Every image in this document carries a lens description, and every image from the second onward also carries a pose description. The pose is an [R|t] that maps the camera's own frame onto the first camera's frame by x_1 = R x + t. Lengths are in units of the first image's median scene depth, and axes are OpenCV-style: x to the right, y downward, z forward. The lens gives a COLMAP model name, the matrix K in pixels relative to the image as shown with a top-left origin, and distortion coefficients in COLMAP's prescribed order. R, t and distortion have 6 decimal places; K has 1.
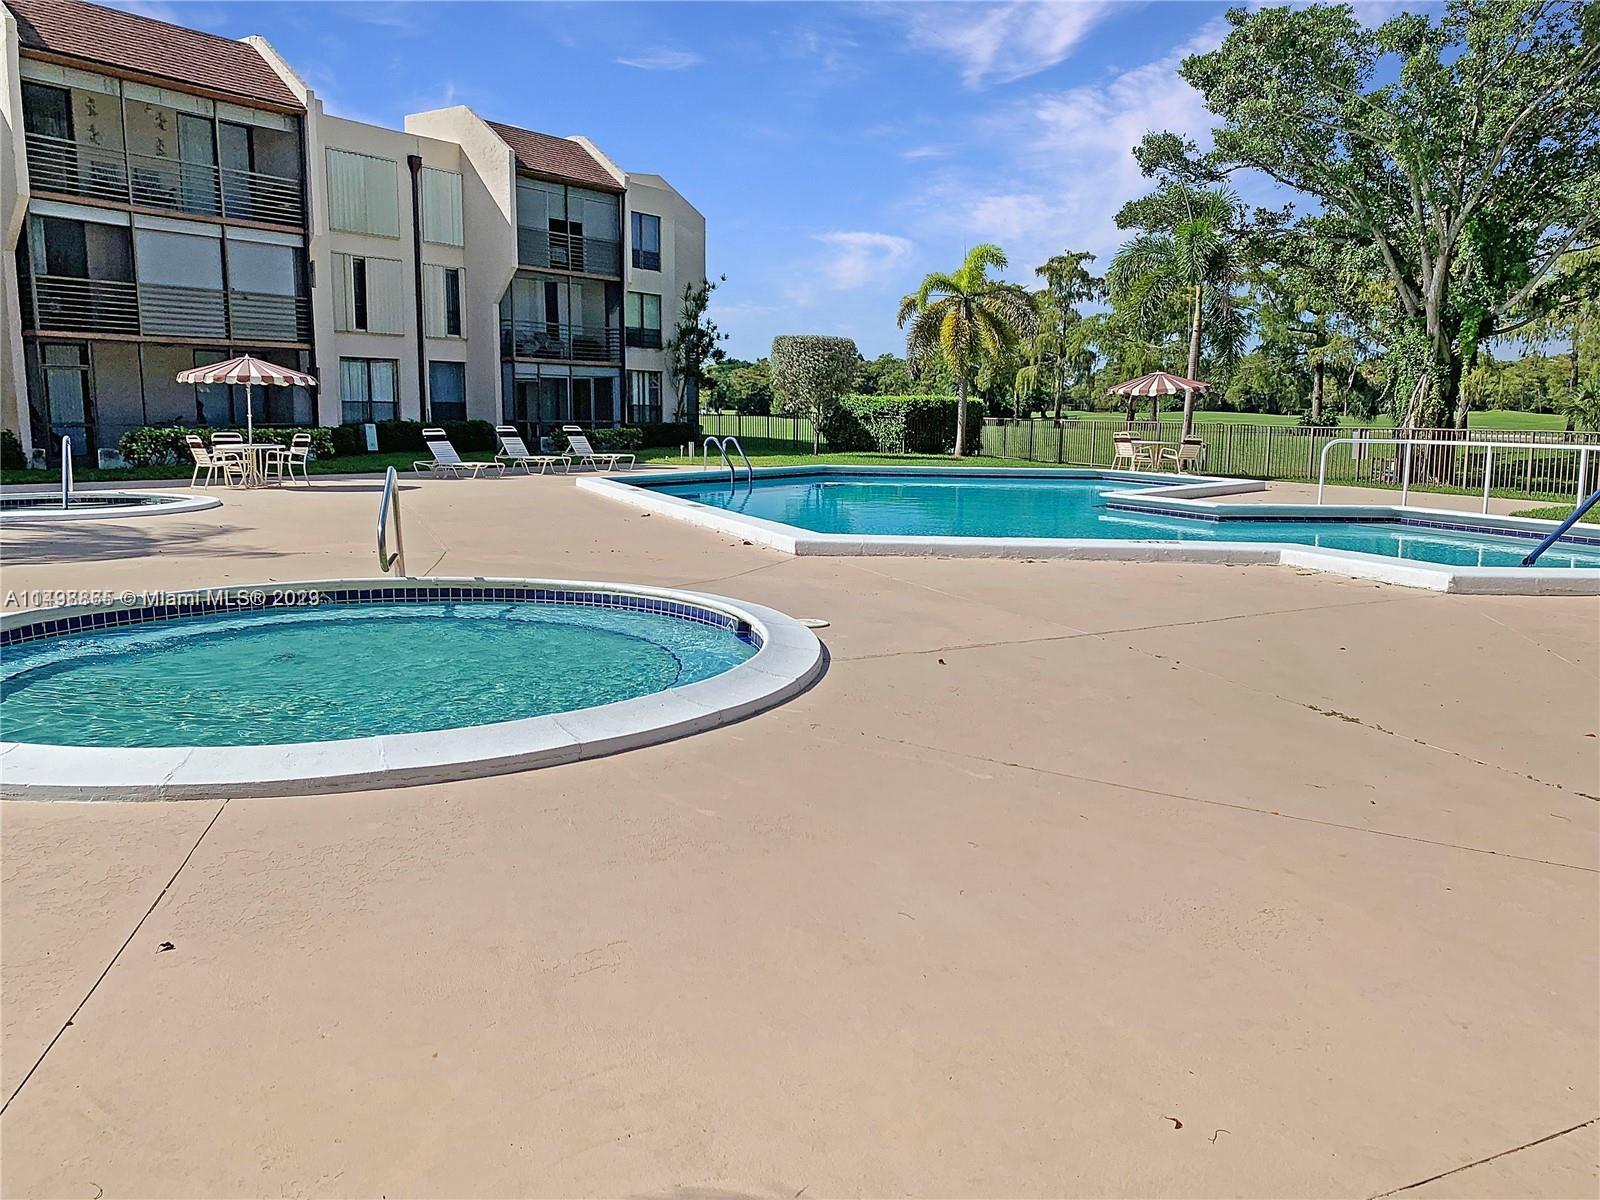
lens RADIAL K [[1241.0, 0, 800.2], [0, 1241.0, 569.9], [0, 0, 1]] dist [0.037688, 0.005576]
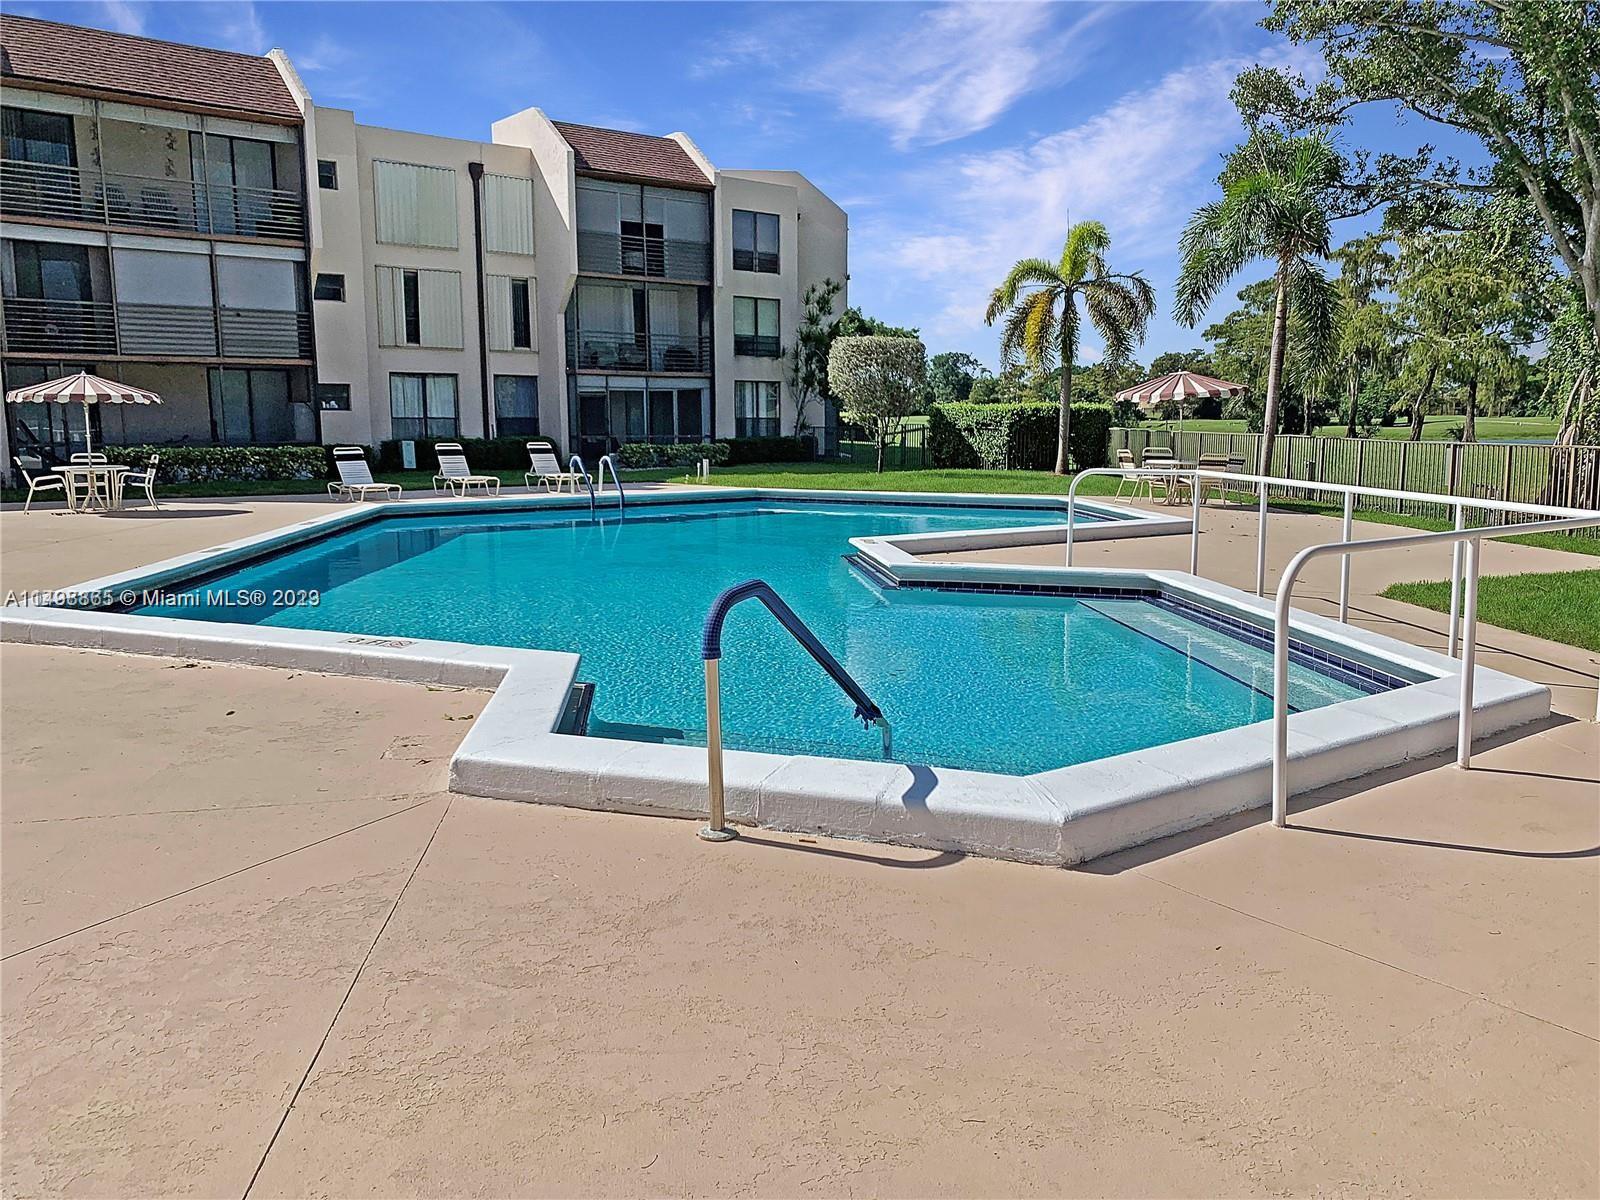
lens RADIAL K [[1229.5, 0, 800.0], [0, 1229.5, 600.0], [0, 0, 1]] dist [0.033441, -0.008032]
pose [[0.961959, 0.030494, -0.271485, 0.201153], [-0.025670, 0.999443, 0.021304, -0.019170], [0.271984, -0.013524, 0.962207, 0.139146]]
